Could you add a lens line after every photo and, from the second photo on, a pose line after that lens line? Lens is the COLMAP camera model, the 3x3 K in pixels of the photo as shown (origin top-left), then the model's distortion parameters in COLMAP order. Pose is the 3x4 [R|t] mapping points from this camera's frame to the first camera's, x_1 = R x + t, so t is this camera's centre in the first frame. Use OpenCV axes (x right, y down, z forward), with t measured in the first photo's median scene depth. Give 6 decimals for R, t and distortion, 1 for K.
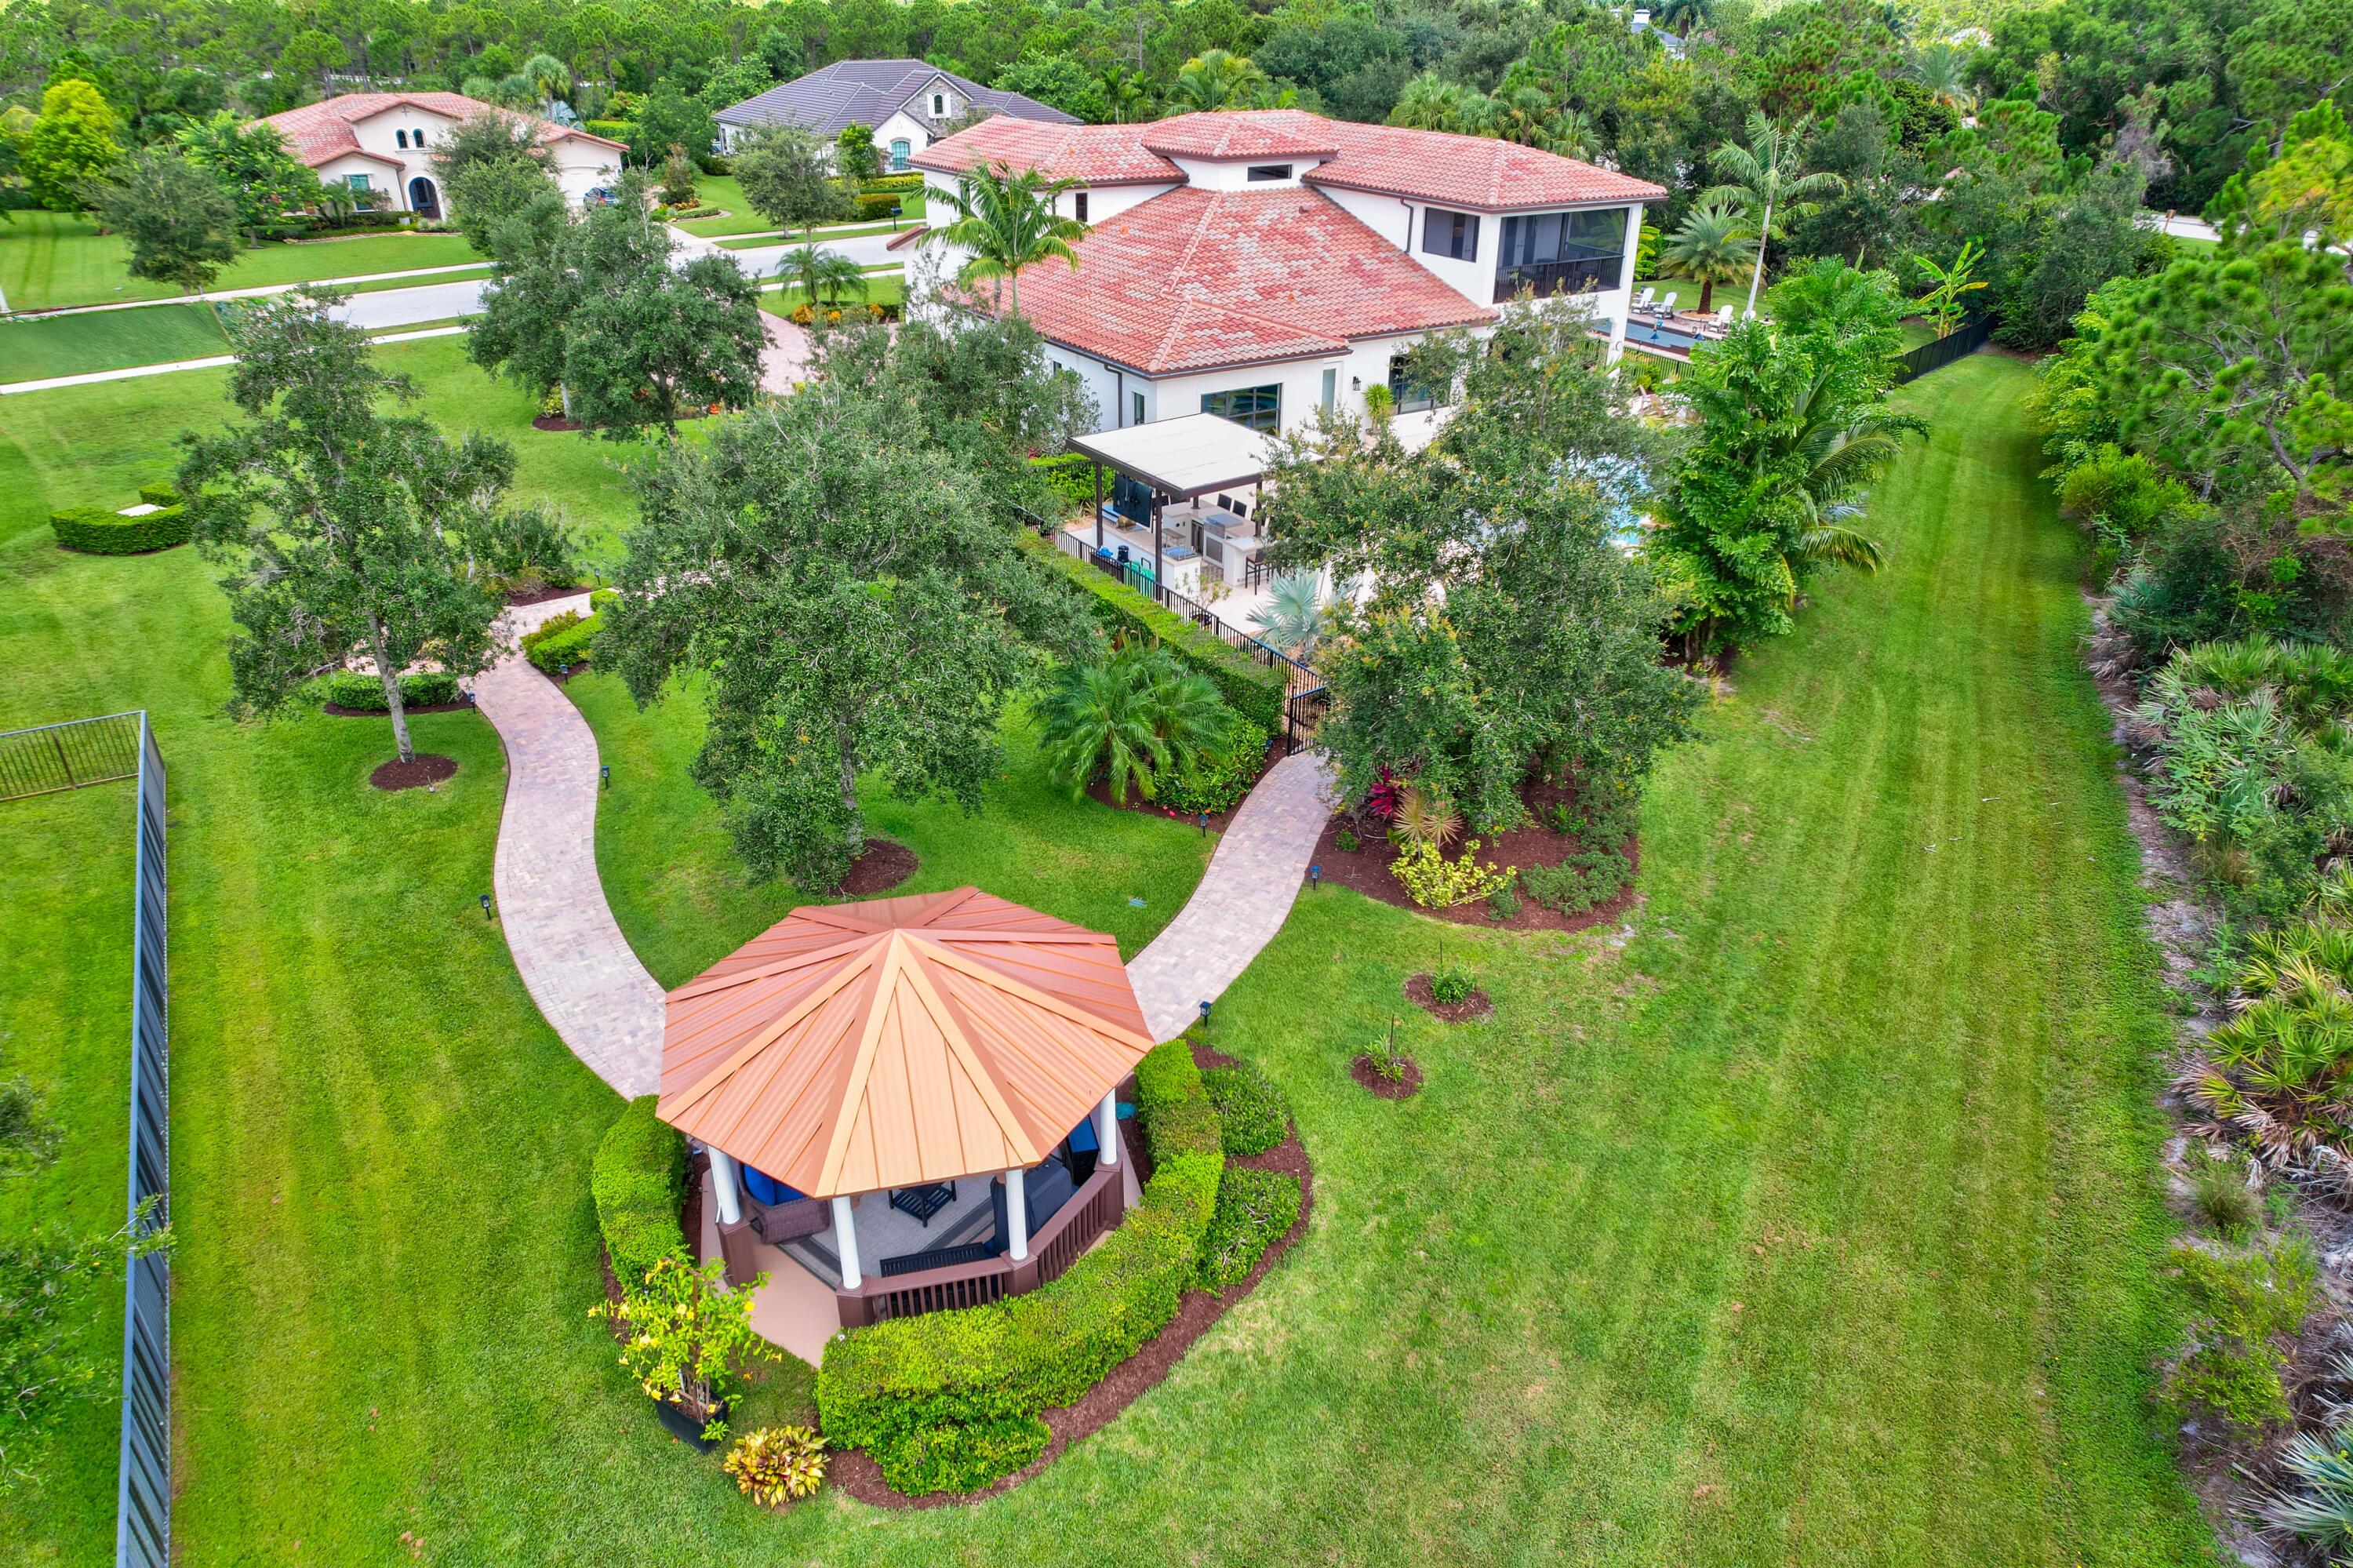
lens RADIAL K [[1496.2, 0, 1176.5], [0, 1496.2, 784.0], [0, 0, 1]] dist [-0.102360, 0.101665]
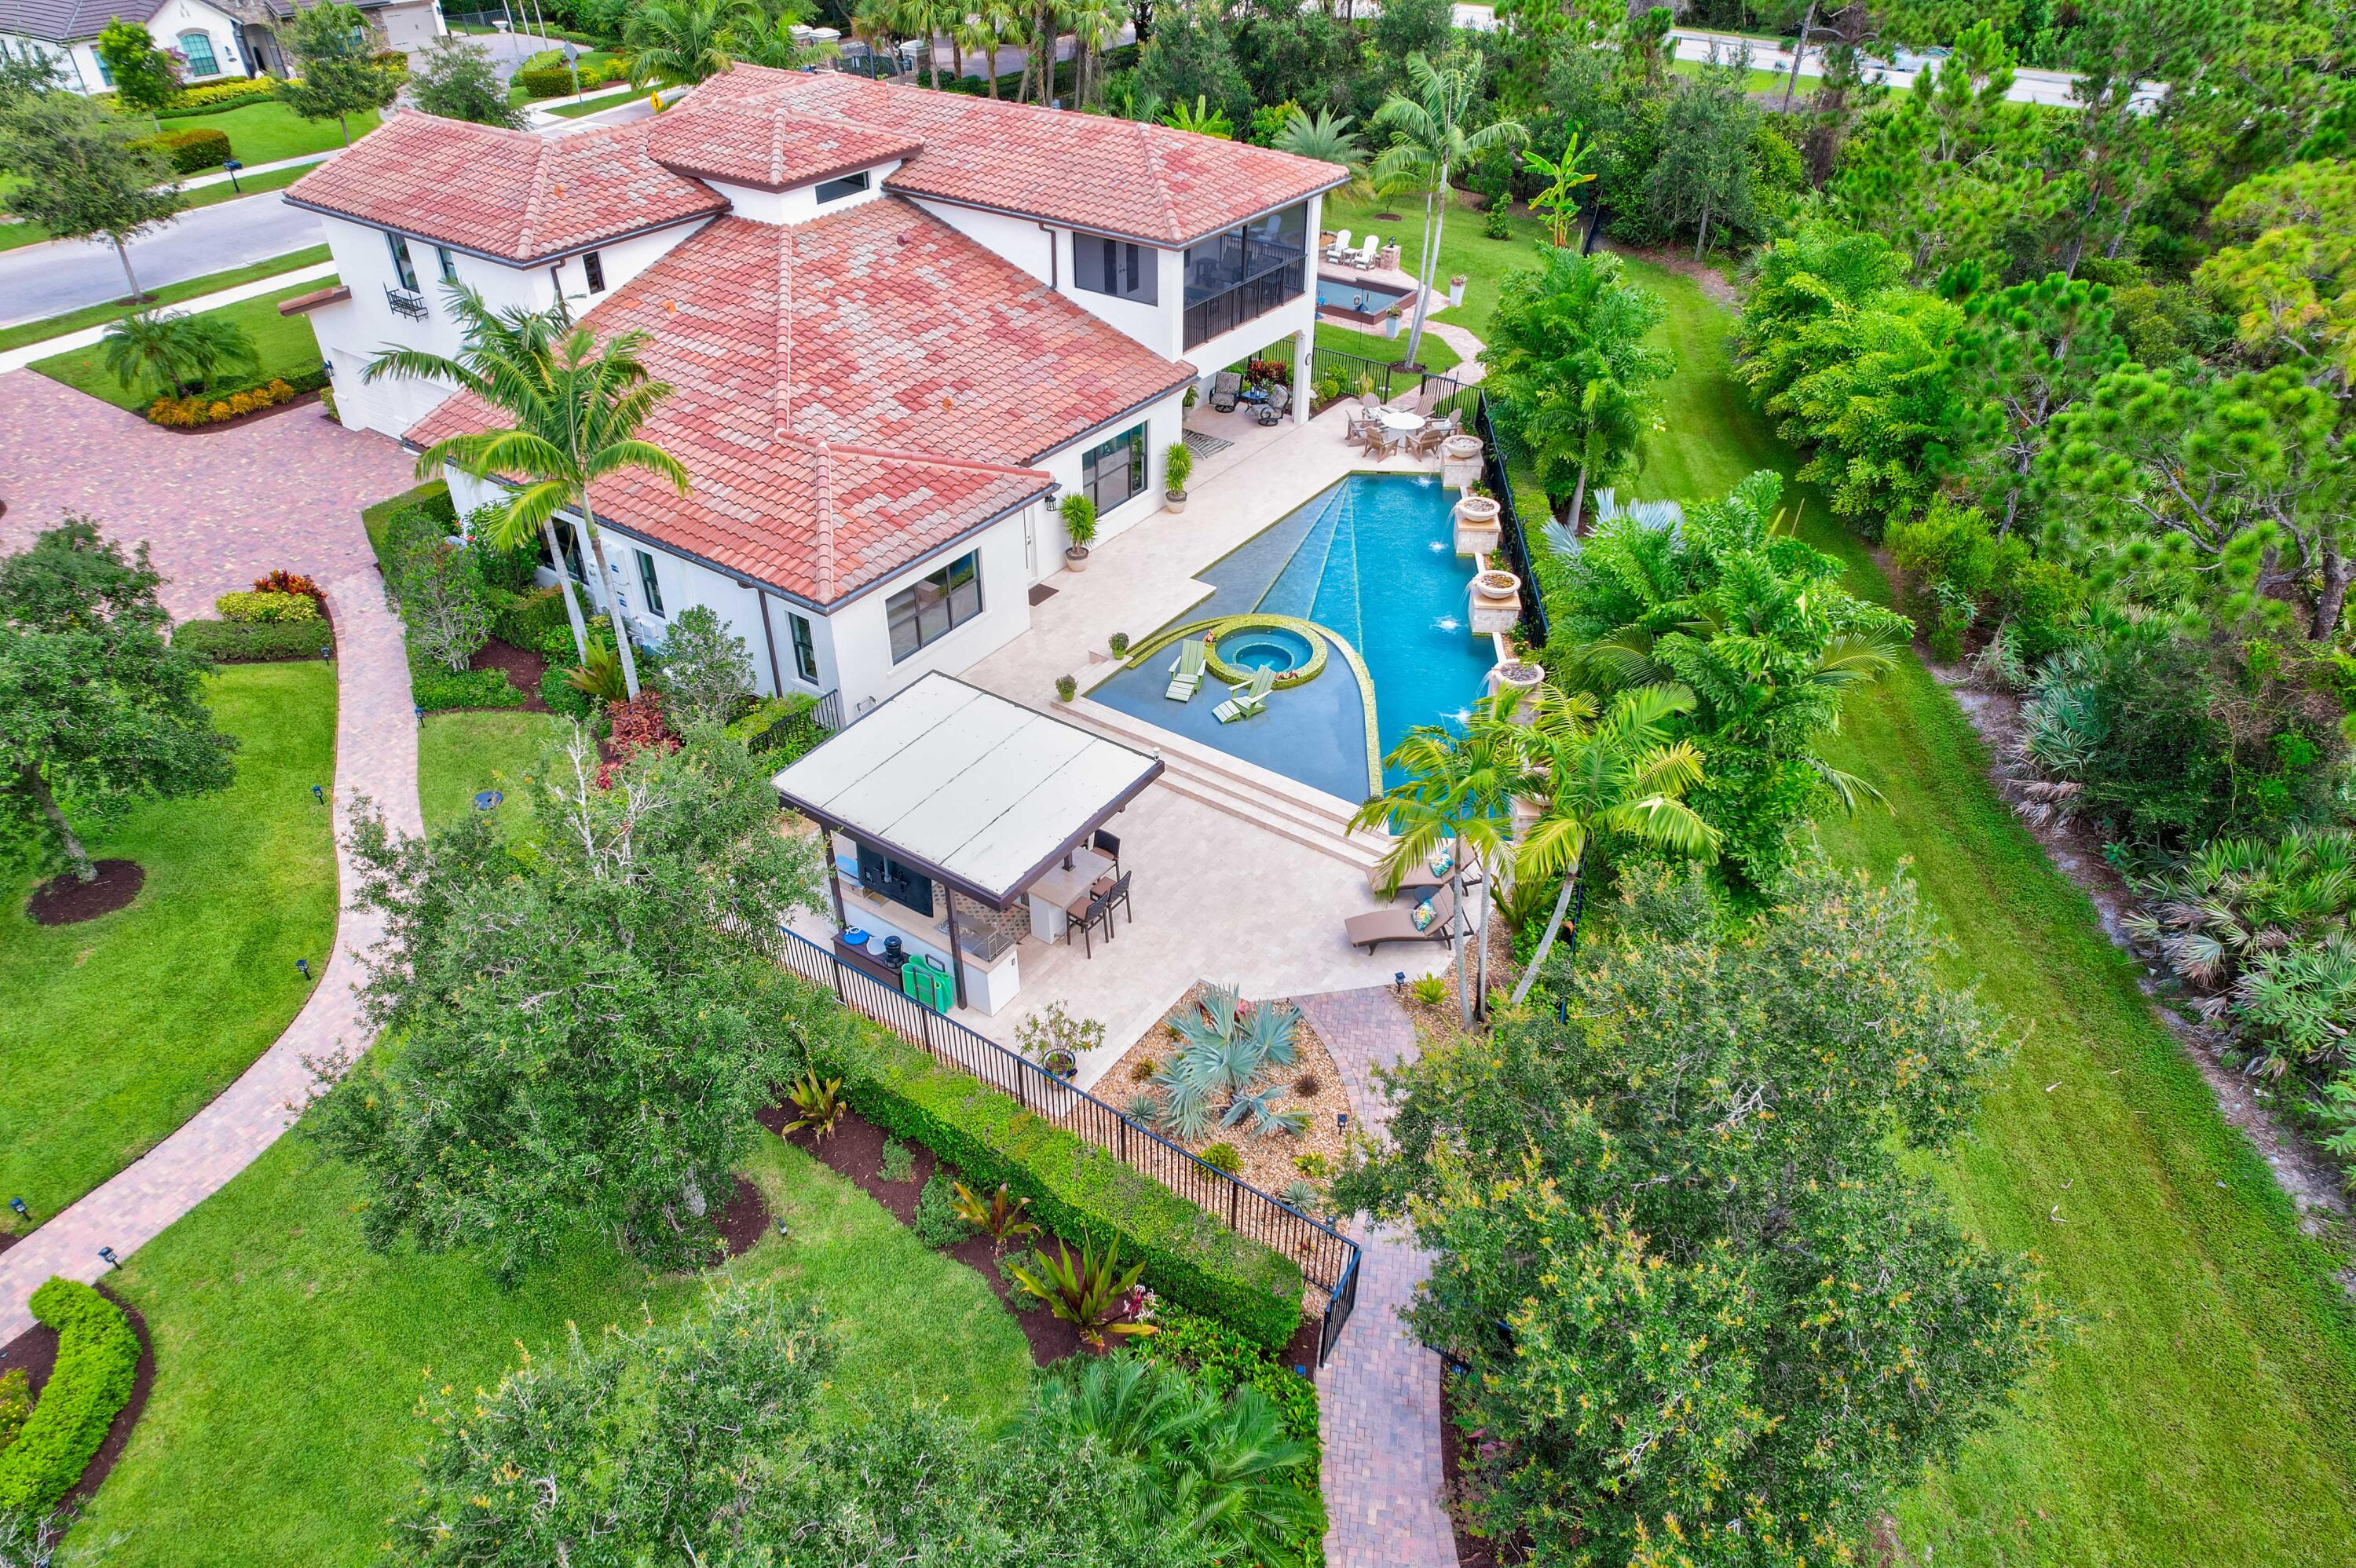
lens RADIAL K [[1497.9, 0, 1178.0], [0, 1497.9, 784.0], [0, 0, 1]] dist [-0.102360, 0.101665]
pose [[0.927377, -0.224990, 0.298916, -0.072839], [0.181838, 0.969311, 0.165440, -0.225711], [-0.326965, -0.099071, 0.939829, 0.227866]]
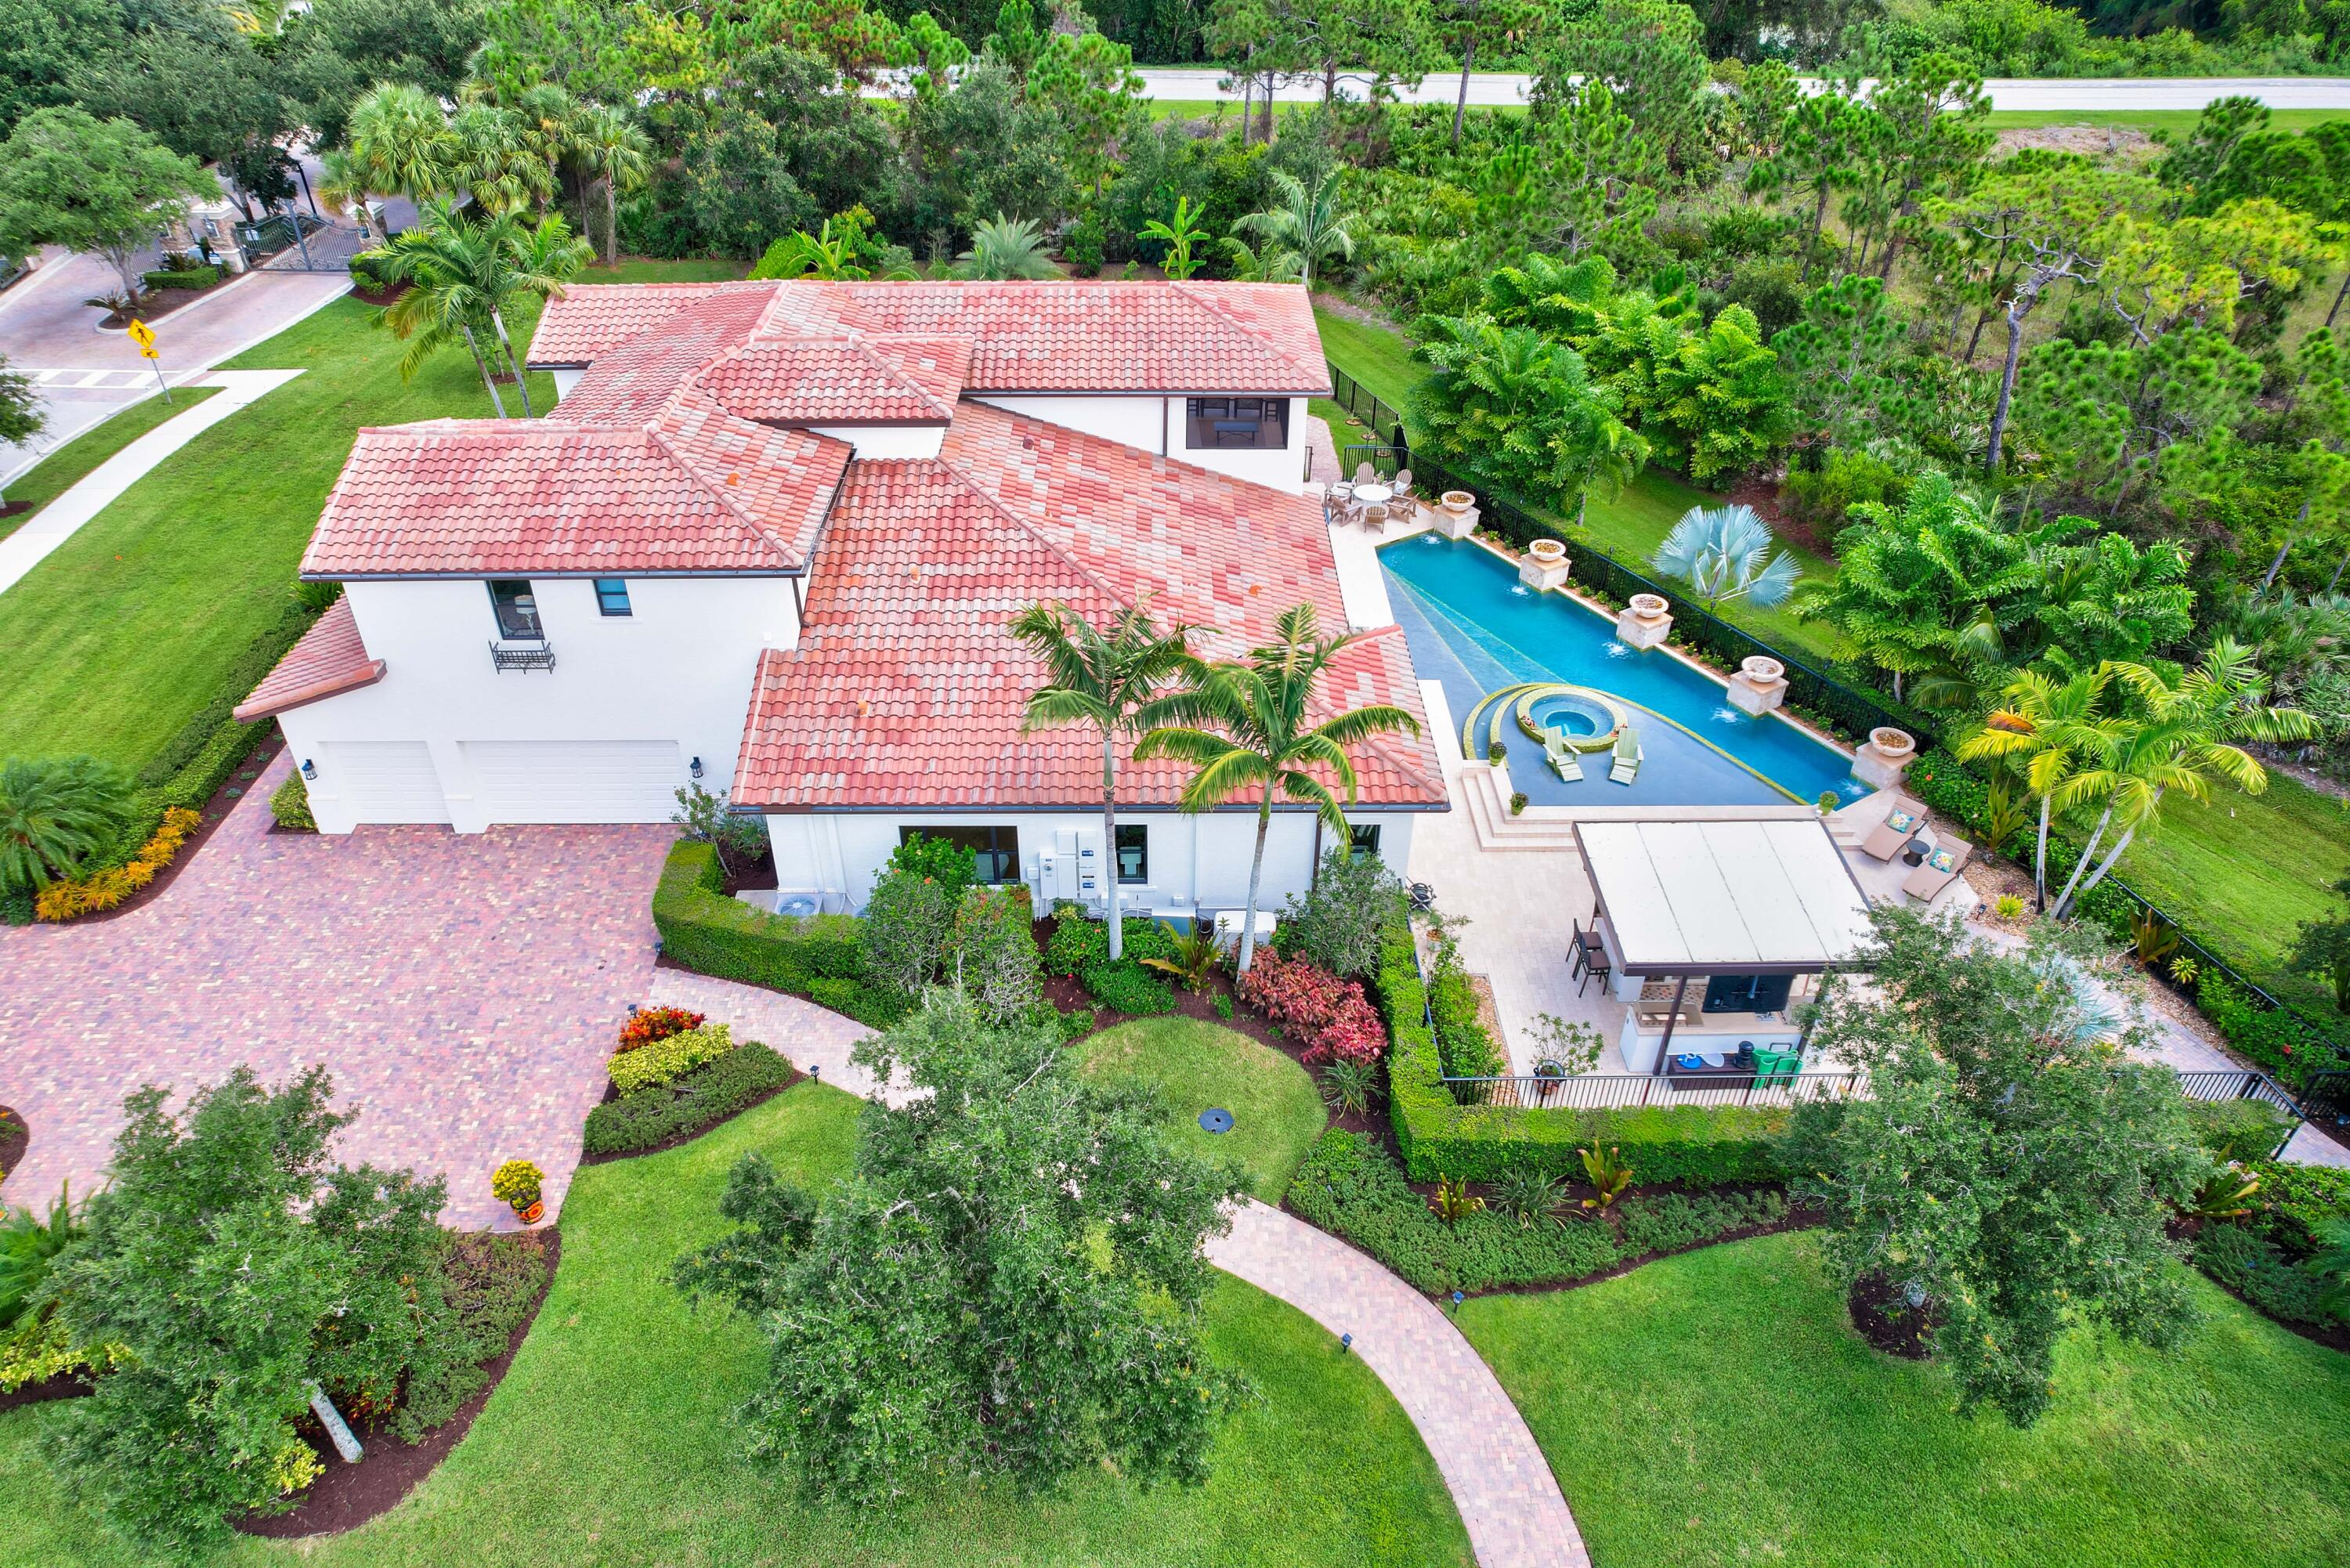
lens RADIAL K [[1527.7, 0, 1171.9], [0, 1527.7, 727.8], [0, 0, 1]] dist [-0.003900, -0.001003]
pose [[0.546426, -0.471080, 0.692461, -0.473211], [0.405499, 0.872250, 0.273407, -0.454359], [-0.732795, 0.131395, 0.667642, 0.473962]]
